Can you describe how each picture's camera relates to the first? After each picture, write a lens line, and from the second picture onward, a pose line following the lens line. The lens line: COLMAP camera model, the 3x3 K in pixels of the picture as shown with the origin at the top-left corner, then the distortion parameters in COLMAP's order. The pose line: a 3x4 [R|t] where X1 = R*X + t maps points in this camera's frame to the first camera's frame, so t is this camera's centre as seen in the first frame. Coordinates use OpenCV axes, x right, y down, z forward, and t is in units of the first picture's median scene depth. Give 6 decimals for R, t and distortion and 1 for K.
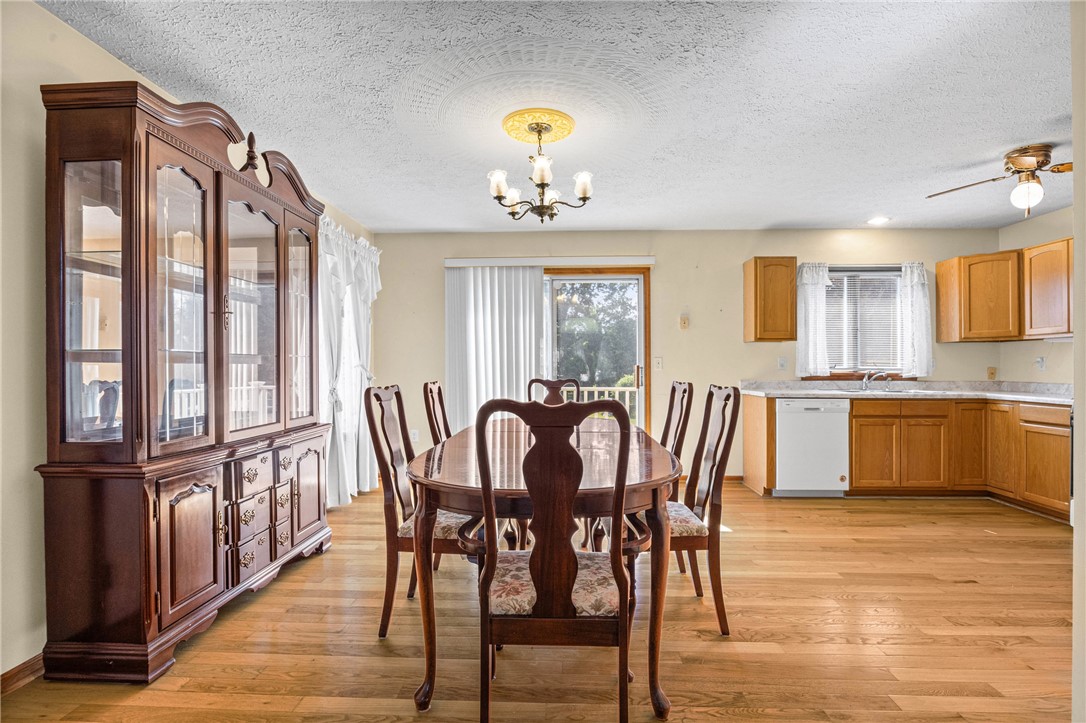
lens RADIAL K [[521.5, 0, 543.0], [0, 521.5, 361.5], [0, 0, 1]] dist [-0.008080, -0.000650]
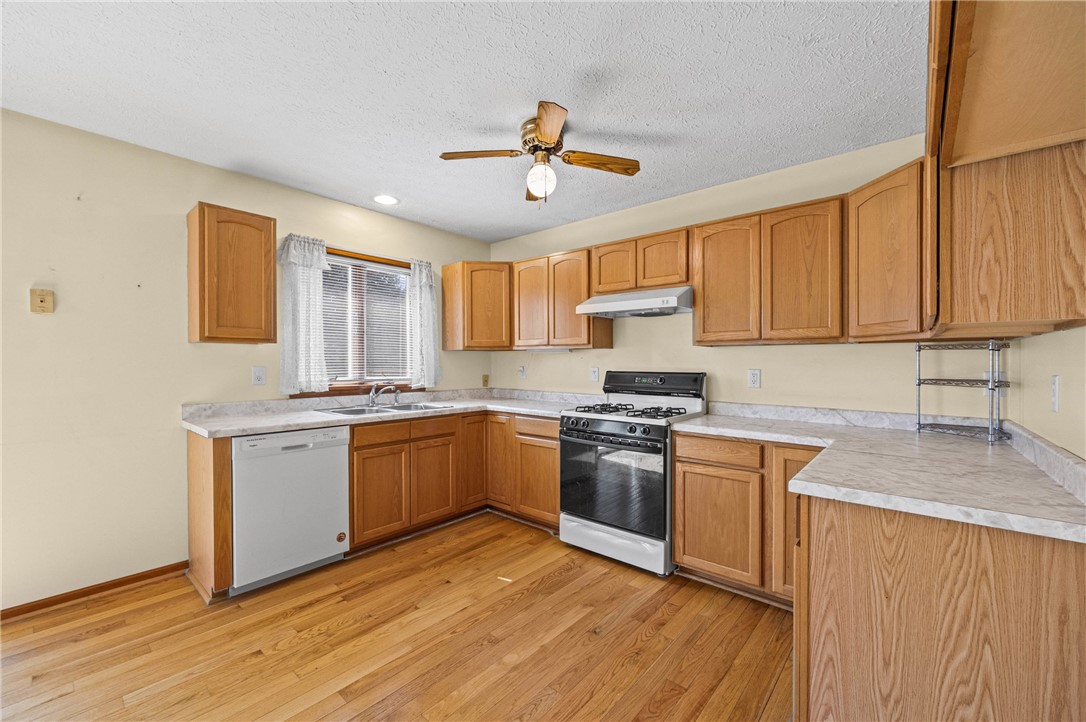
lens RADIAL K [[431.0, 0, 545.5], [0, 431.0, 373.2], [0, 0, 1]] dist [0.000066, 0.000016]
pose [[0.612329, -0.020195, 0.790345, 0.266449], [-0.008857, 0.999436, 0.032400, -0.022903], [-0.790554, -0.026839, 0.611804, 0.392181]]
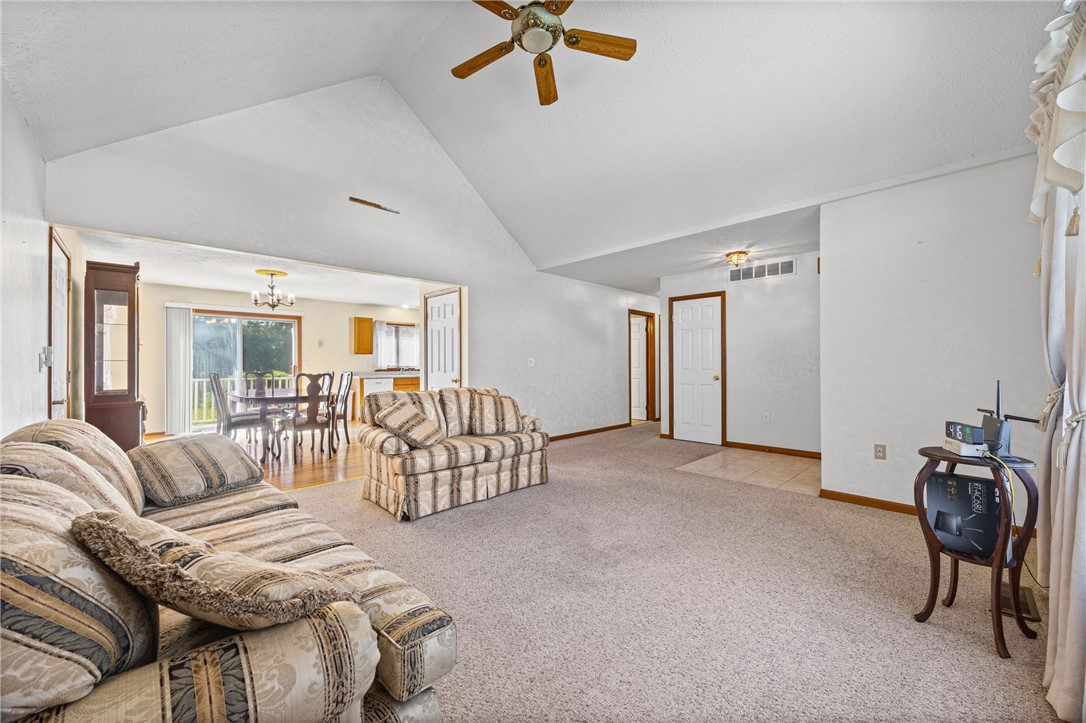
lens RADIAL K [[414.2, 0, 551.9], [0, 414.2, 363.5], [0, 0, 1]] dist [-0.001371, 0.000034]
pose [[0.661461, -0.001833, 0.749977, -0.384892], [-0.003183, 0.999981, 0.005251, -0.011505], [-0.749973, -0.005860, 0.661443, -0.854285]]
